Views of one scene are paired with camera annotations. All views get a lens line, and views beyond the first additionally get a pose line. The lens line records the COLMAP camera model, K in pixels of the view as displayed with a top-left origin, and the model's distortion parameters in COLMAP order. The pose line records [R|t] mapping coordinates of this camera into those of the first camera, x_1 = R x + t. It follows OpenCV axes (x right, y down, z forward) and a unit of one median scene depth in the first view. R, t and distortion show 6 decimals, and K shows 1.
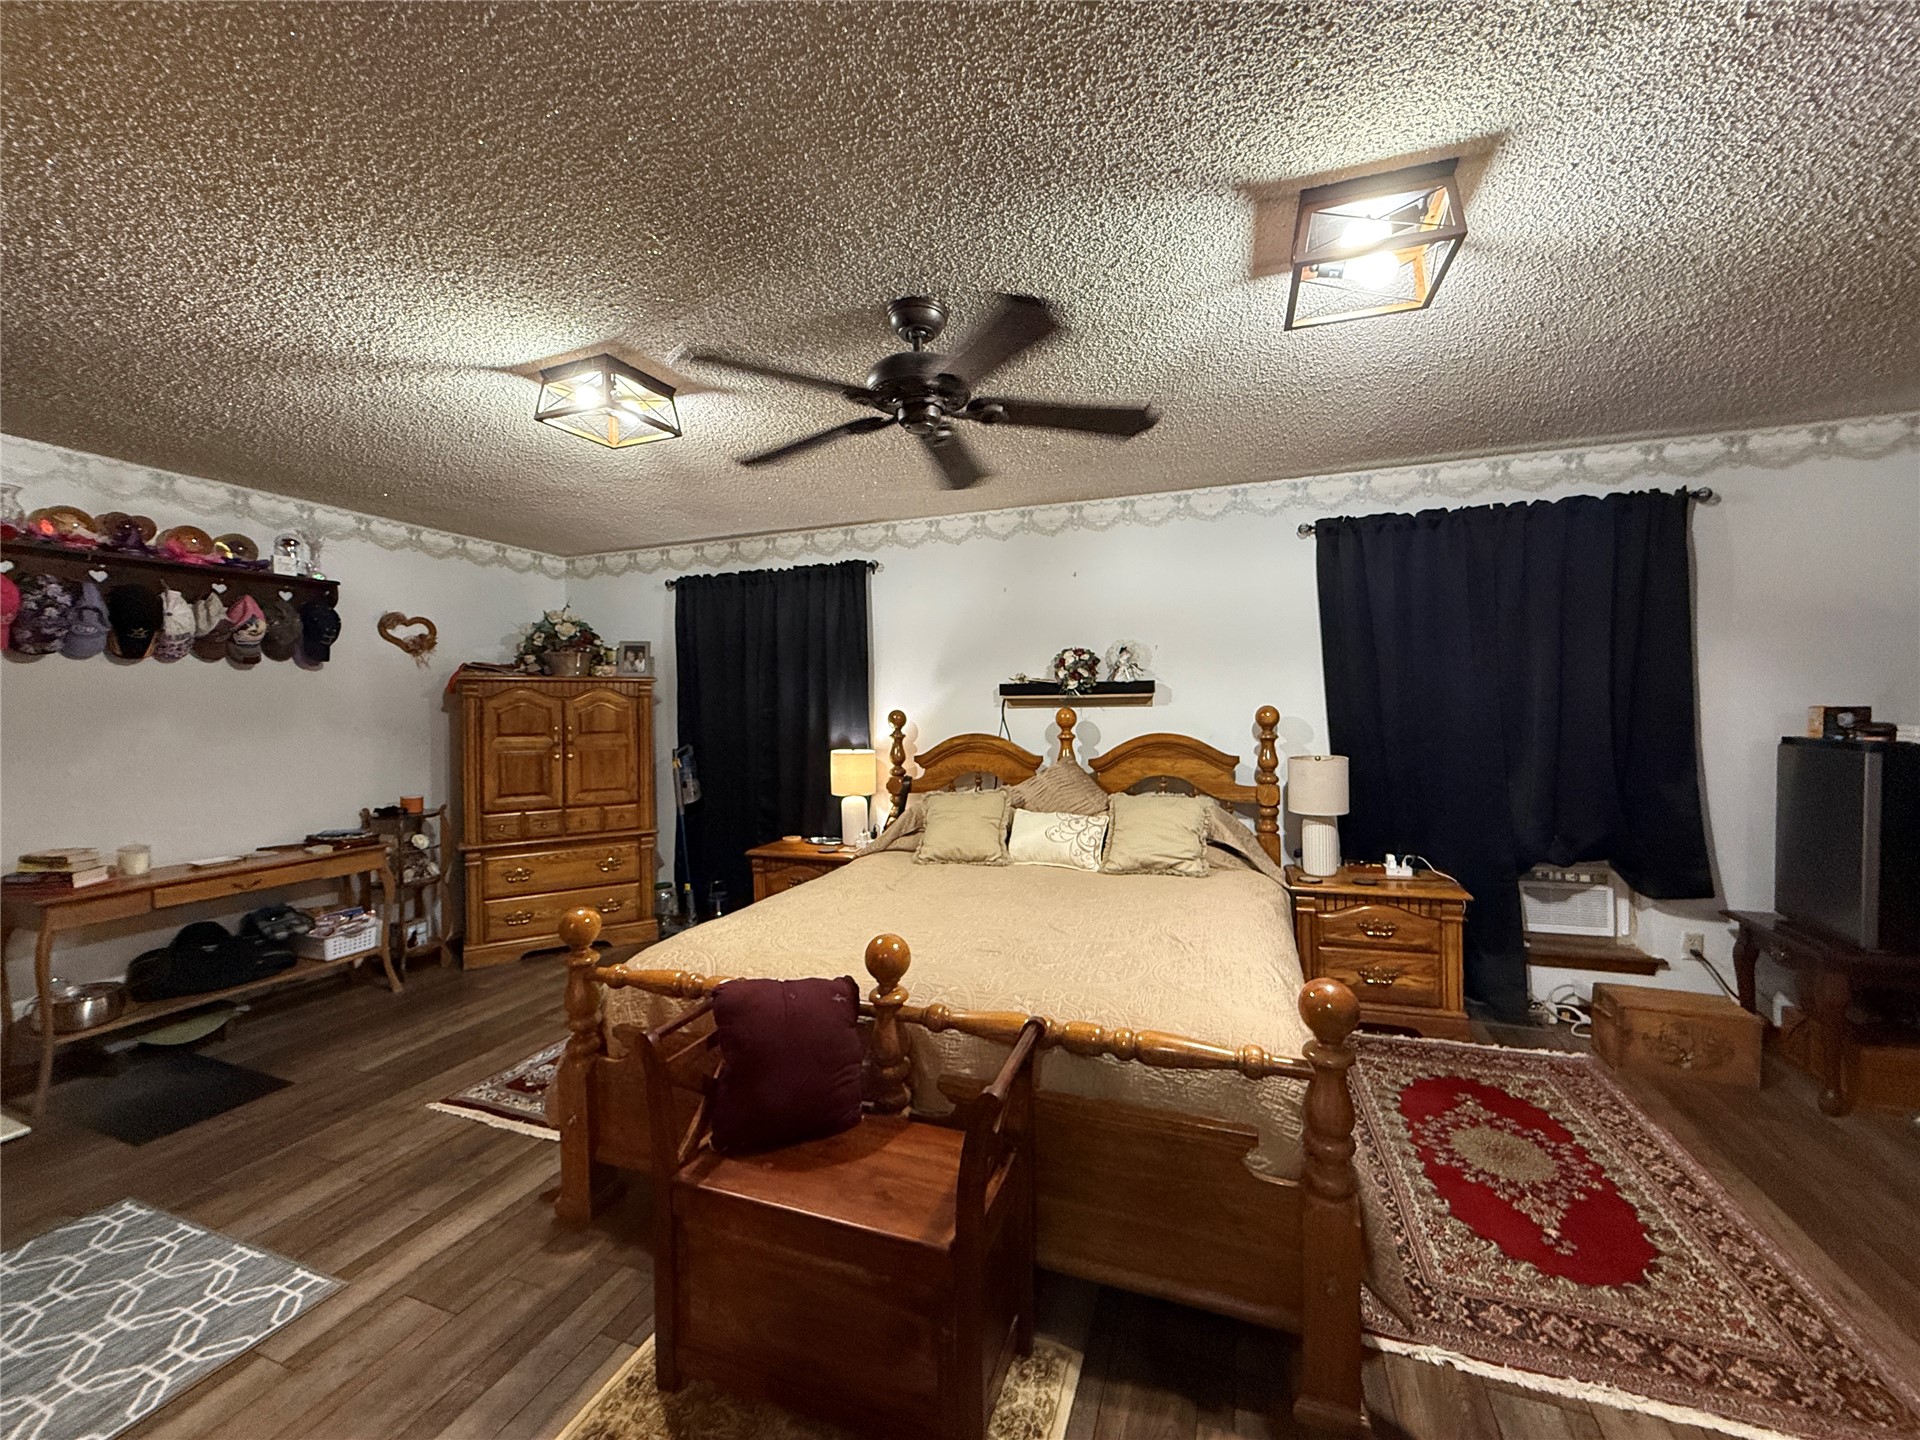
lens RADIAL K [[766.2, 0, 956.9], [0, 766.2, 719.0], [0, 0, 1]] dist [-0.000524, 0.000040]
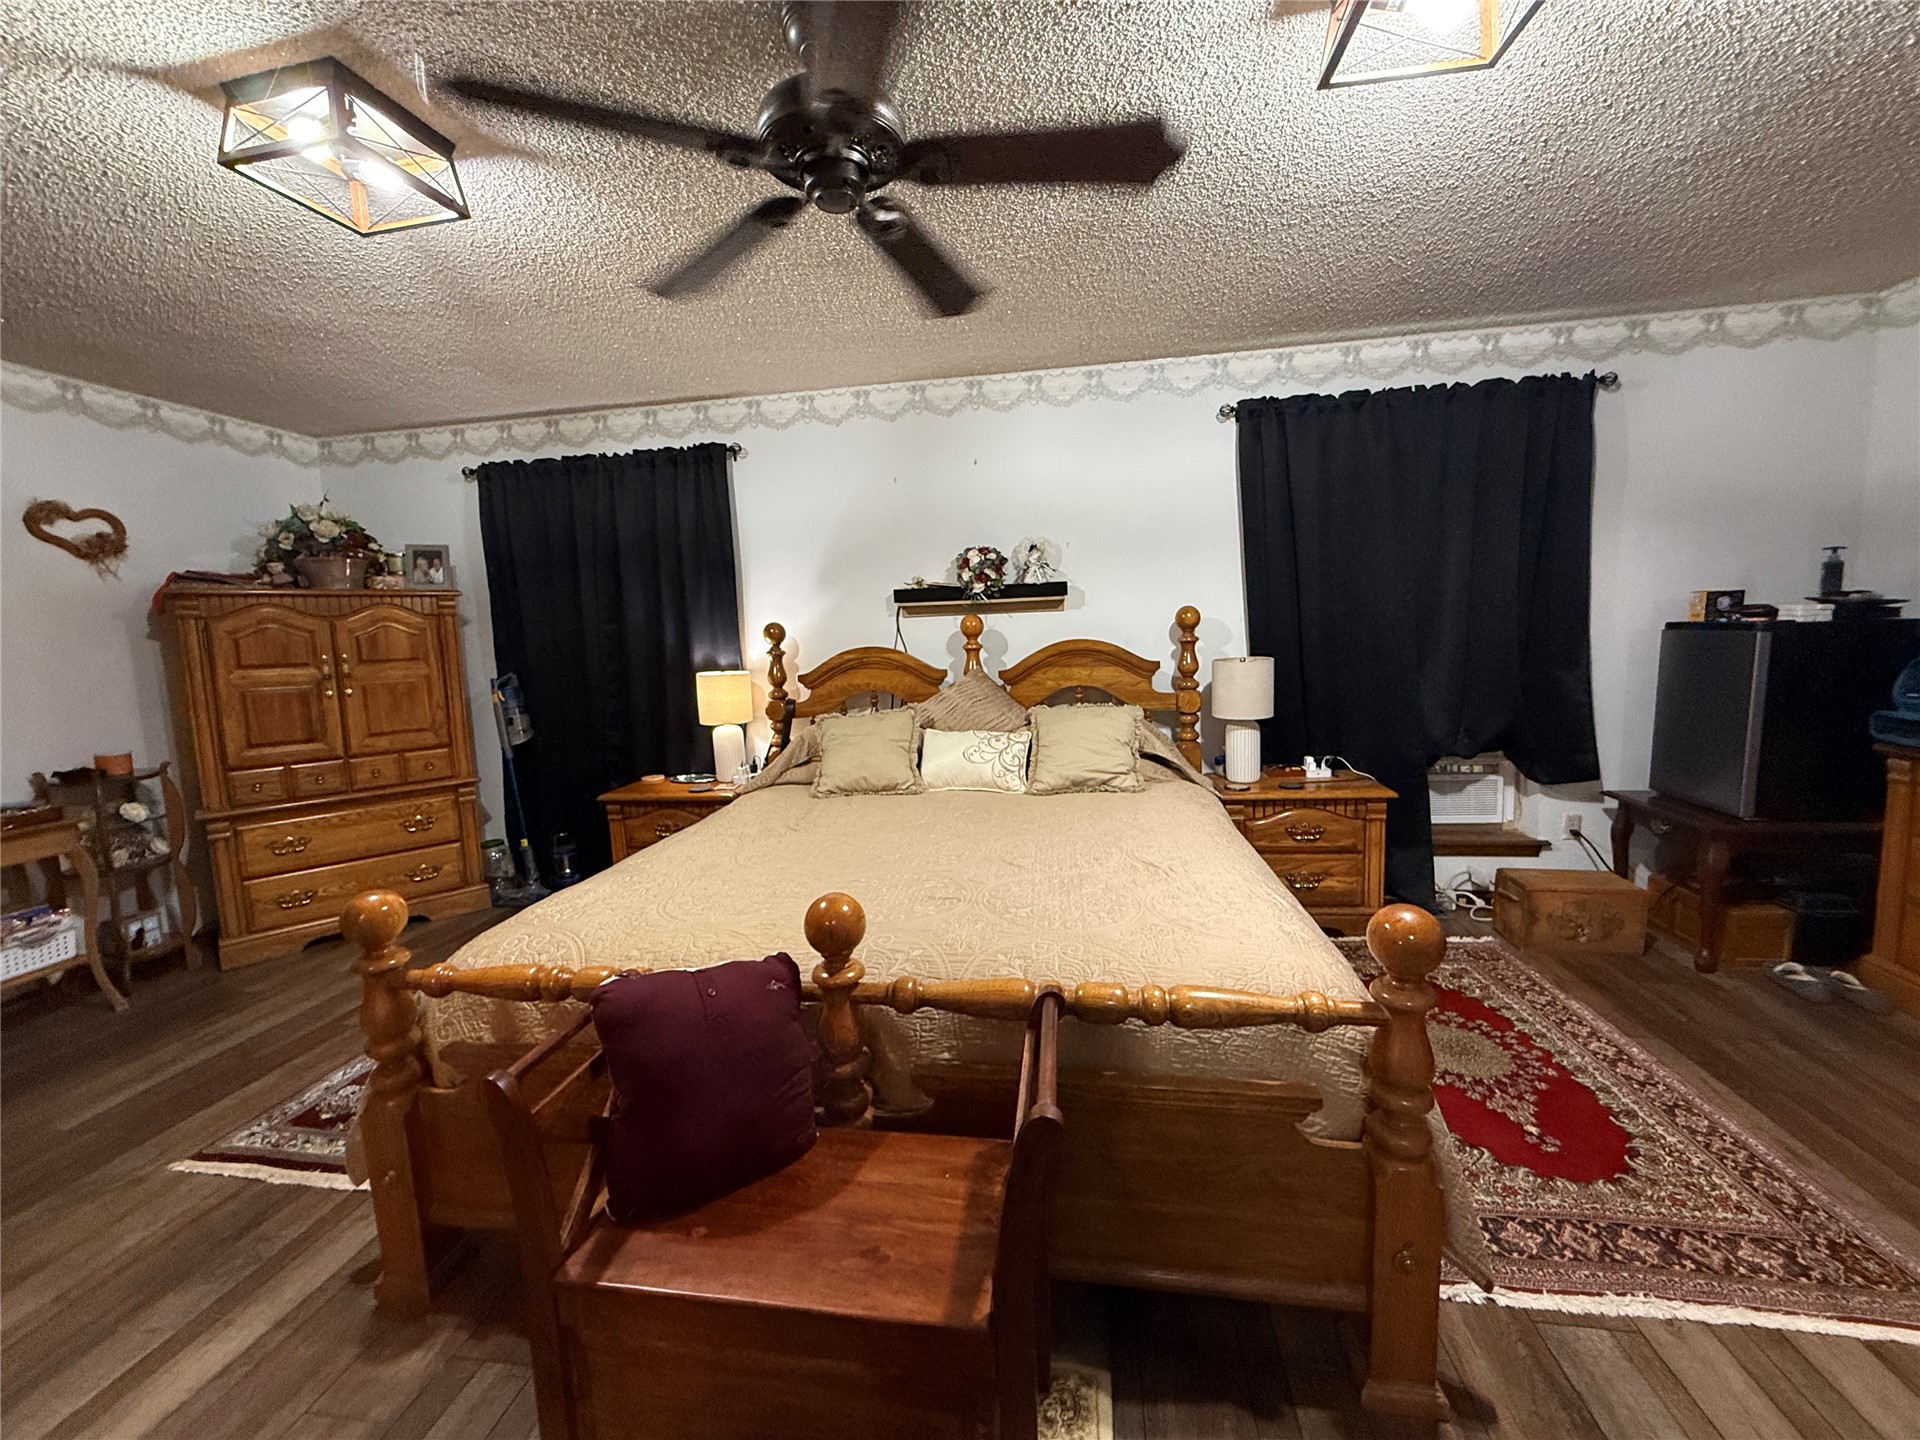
lens RADIAL K [[766.2, 0, 956.9], [0, 766.2, 719.0], [0, 0, 1]] dist [-0.000524, 0.000040]
pose [[0.980356, -0.046223, 0.191746, -0.062845], [0.027850, 0.994853, 0.097430, 0.023703], [-0.195263, -0.090176, 0.976597, 0.150883]]
